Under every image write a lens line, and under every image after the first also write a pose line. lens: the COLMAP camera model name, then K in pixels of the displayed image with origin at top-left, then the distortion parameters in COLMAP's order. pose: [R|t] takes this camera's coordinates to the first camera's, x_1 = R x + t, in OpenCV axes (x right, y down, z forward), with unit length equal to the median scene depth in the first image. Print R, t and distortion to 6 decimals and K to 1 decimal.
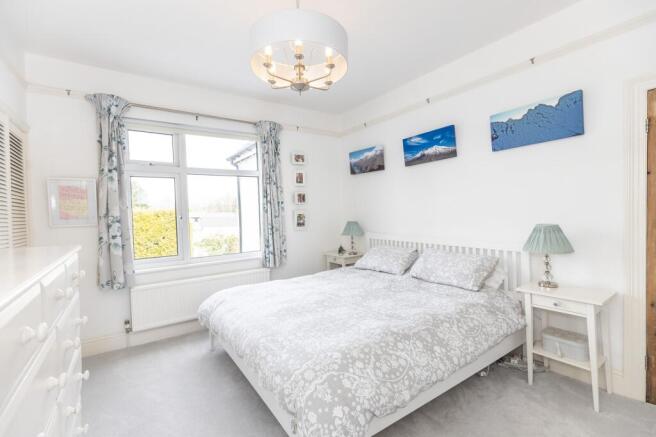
lens RADIAL K [[293.9, 0, 324.7], [0, 293.9, 216.1], [0, 0, 1]] dist [0.010881, -0.001573]
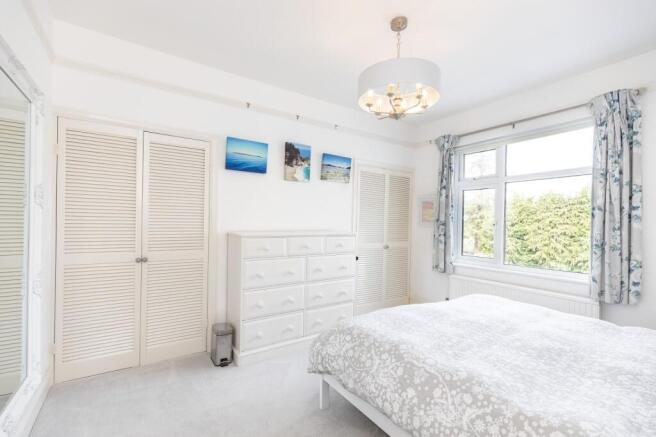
lens RADIAL K [[293.9, 0, 326.7], [0, 293.9, 219.2], [0, 0, 1]] dist [0.010881, -0.001573]
pose [[-0.010280, 0.019427, -0.999758, 0.699964], [-0.034039, 0.999225, 0.019767, -0.016116], [0.999368, 0.034234, -0.009611, 0.455467]]
